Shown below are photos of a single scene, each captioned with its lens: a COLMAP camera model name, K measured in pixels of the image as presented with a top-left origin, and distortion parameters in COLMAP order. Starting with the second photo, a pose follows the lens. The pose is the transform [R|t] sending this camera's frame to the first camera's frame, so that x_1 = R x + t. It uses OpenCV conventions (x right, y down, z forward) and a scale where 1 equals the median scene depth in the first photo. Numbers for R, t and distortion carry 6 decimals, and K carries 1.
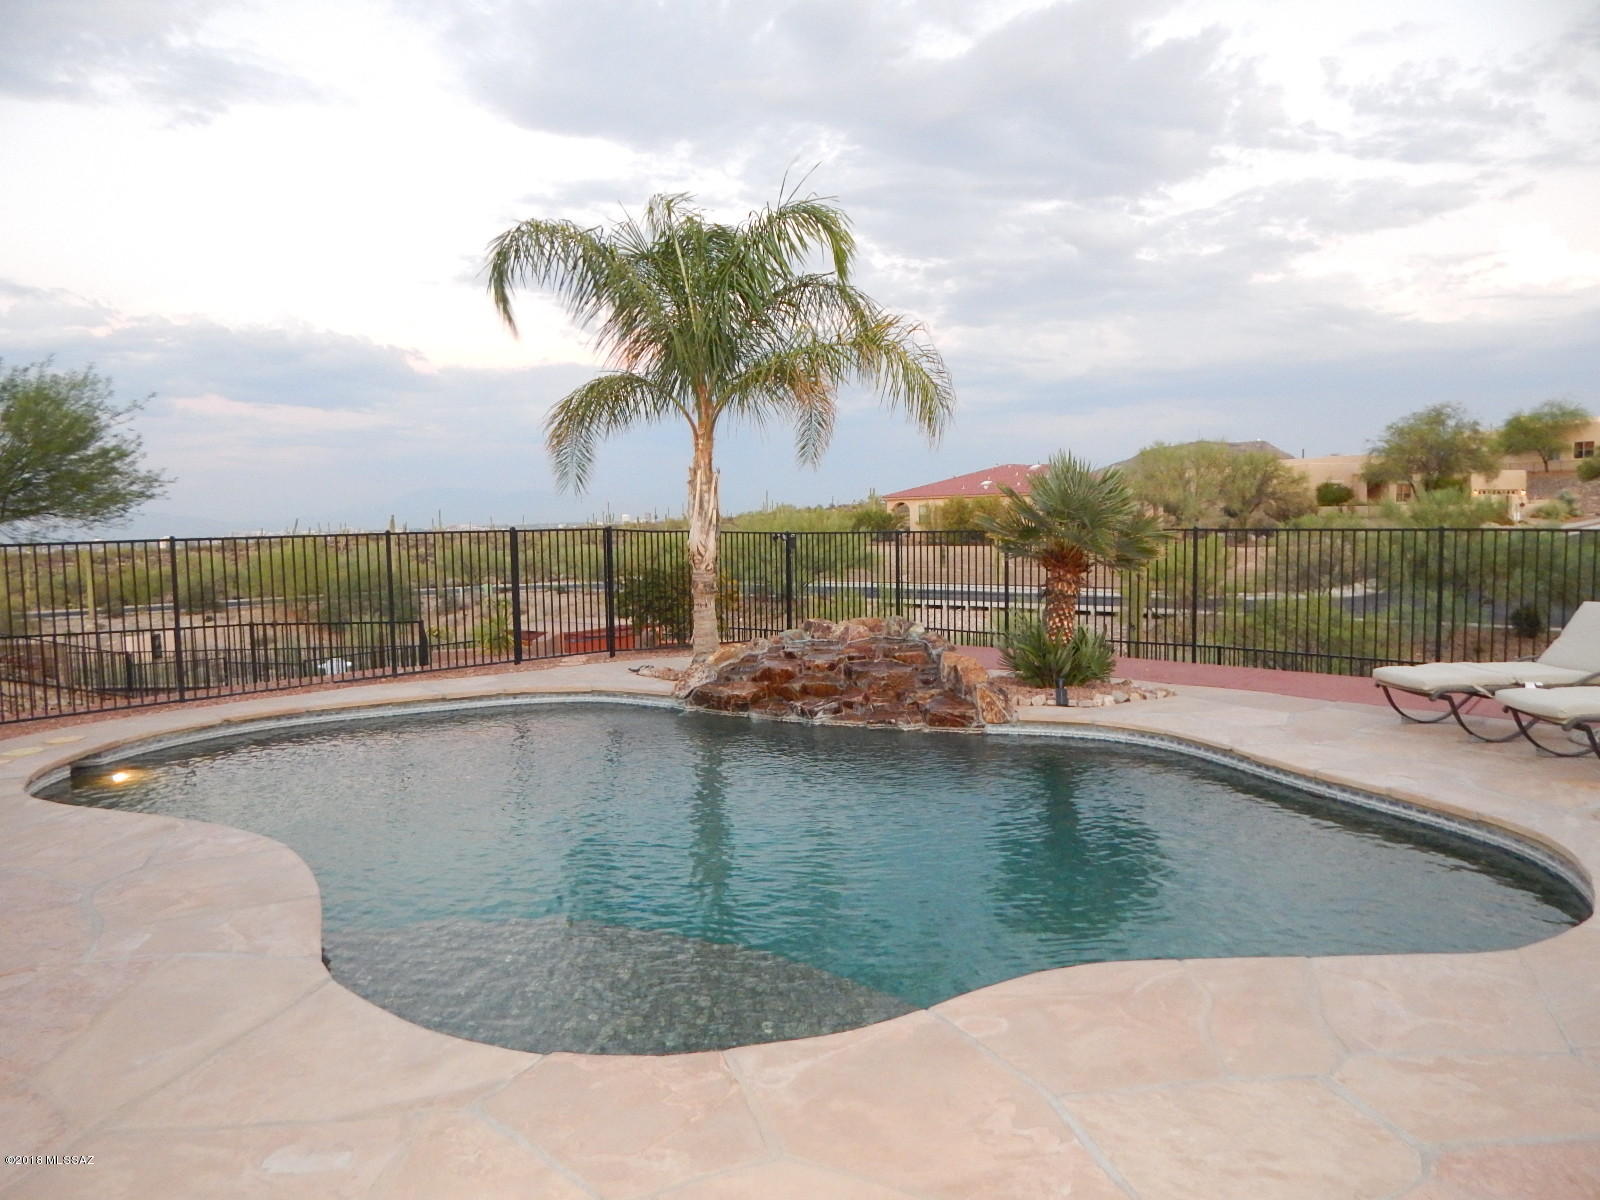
lens RADIAL K [[1049.0, 0, 801.5], [0, 1049.0, 603.8], [0, 0, 1]] dist [0.019707, -0.020923]
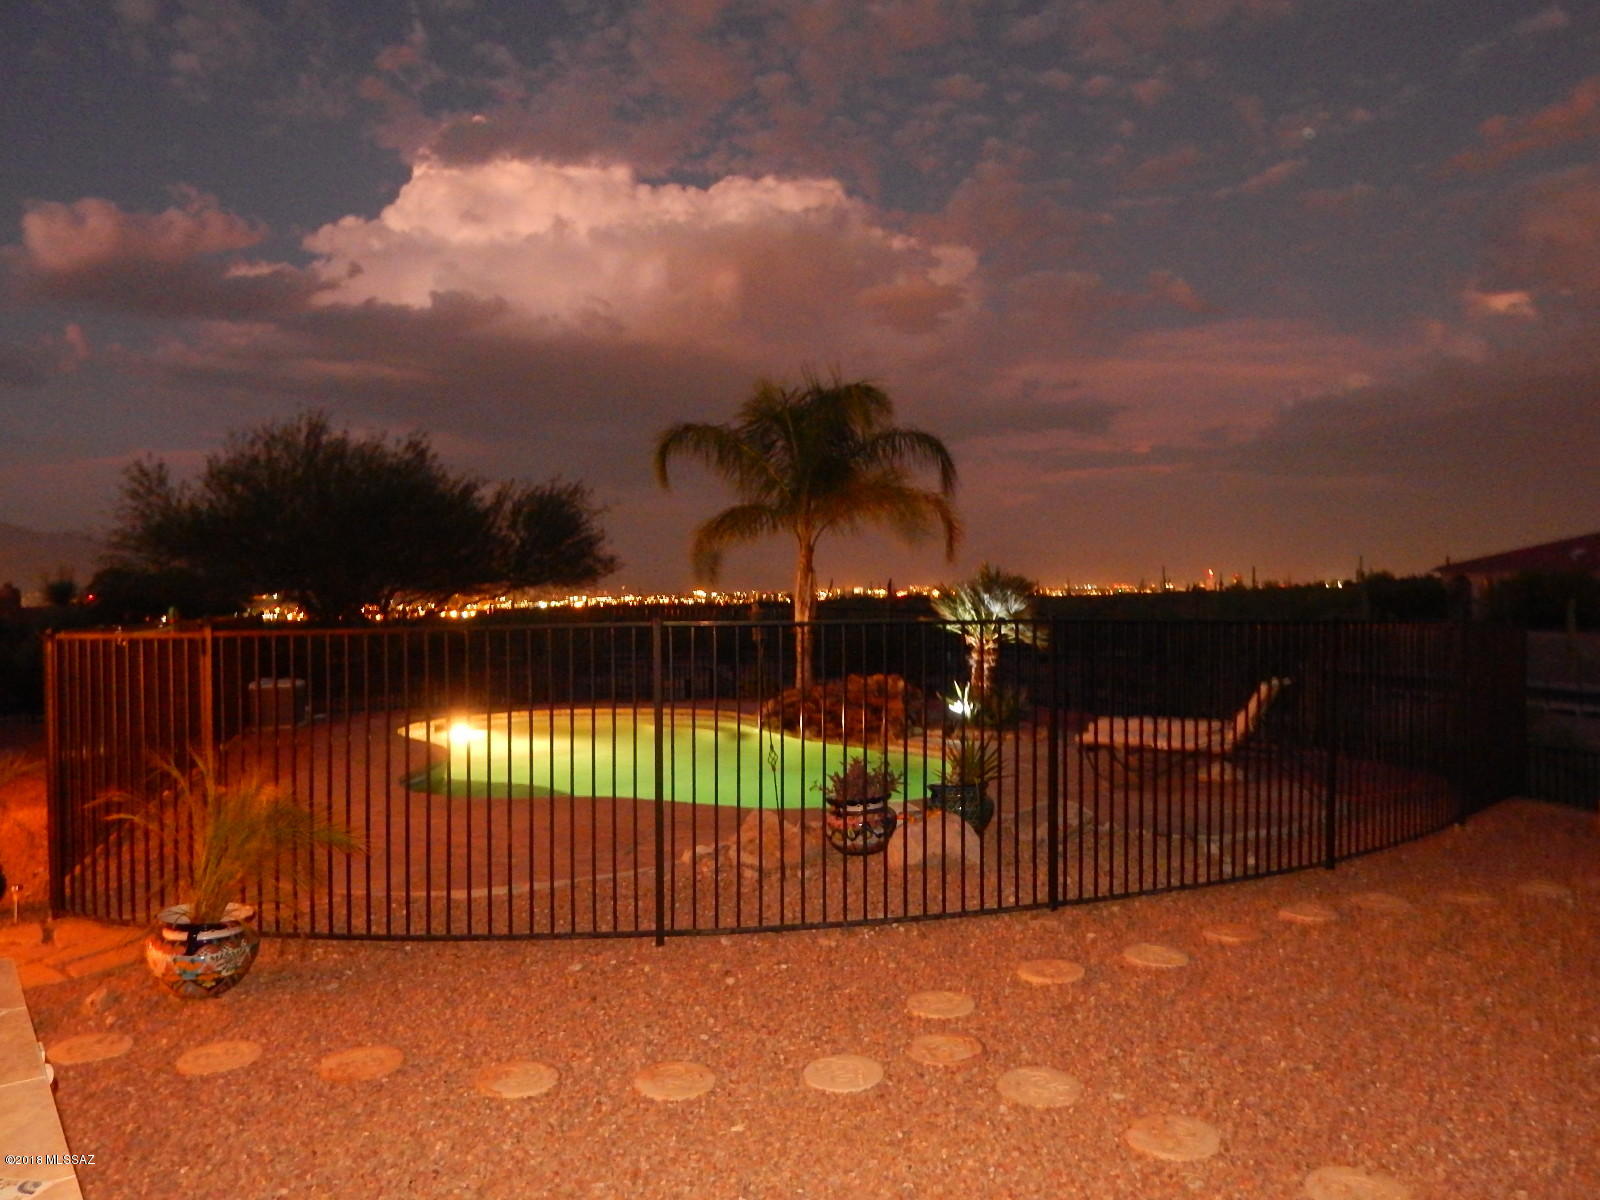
lens RADIAL K [[1163.6, 0, 805.2], [0, 1163.6, 591.8], [0, 0, 1]] dist [0.007077, -0.012813]
pose [[0.876923, 0.020085, -0.480211, 0.725345], [-0.055446, 0.996683, -0.059565, 0.003603], [0.477422, 0.078859, 0.875128, -0.449757]]
